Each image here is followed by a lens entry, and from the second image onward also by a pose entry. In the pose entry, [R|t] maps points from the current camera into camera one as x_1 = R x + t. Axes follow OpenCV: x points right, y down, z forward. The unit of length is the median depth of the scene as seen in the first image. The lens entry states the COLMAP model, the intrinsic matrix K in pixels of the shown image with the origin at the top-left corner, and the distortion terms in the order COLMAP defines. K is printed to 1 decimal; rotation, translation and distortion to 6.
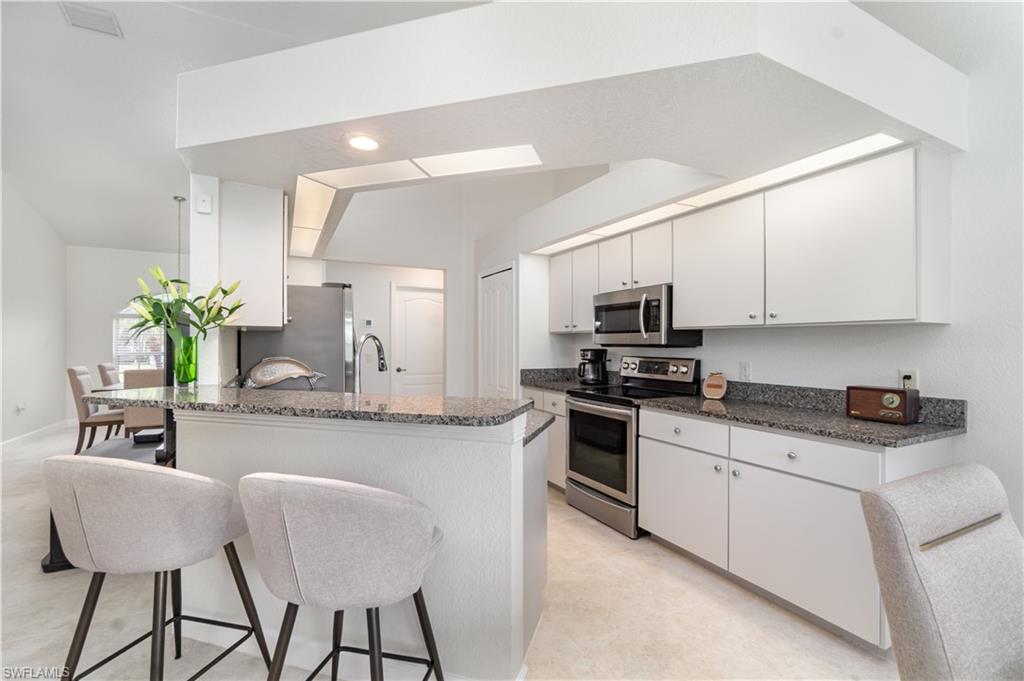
lens RADIAL K [[445.5, 0, 509.0], [0, 445.5, 341.2], [0, 0, 1]] dist [0.000983, 0.000547]
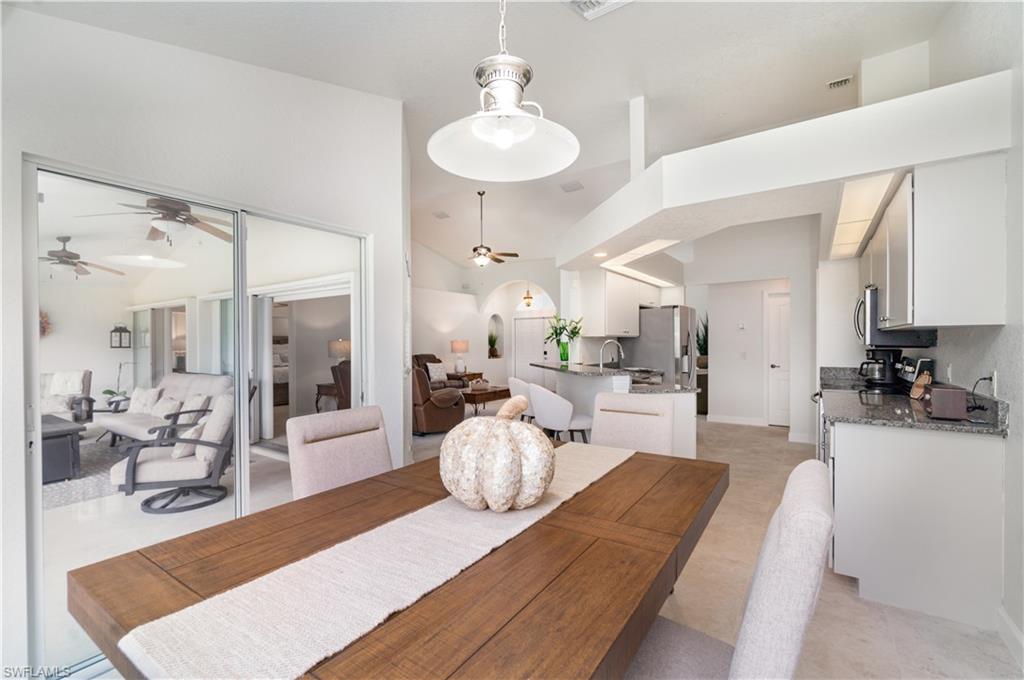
lens RADIAL K [[445.5, 0, 514.3], [0, 445.5, 344.0], [0, 0, 1]] dist [0.000983, 0.000547]
pose [[0.495407, -0.005095, -0.868646, 0.664452], [0.014269, 0.999896, 0.002273, -0.008252], [0.868544, -0.013521, 0.495428, -0.224738]]
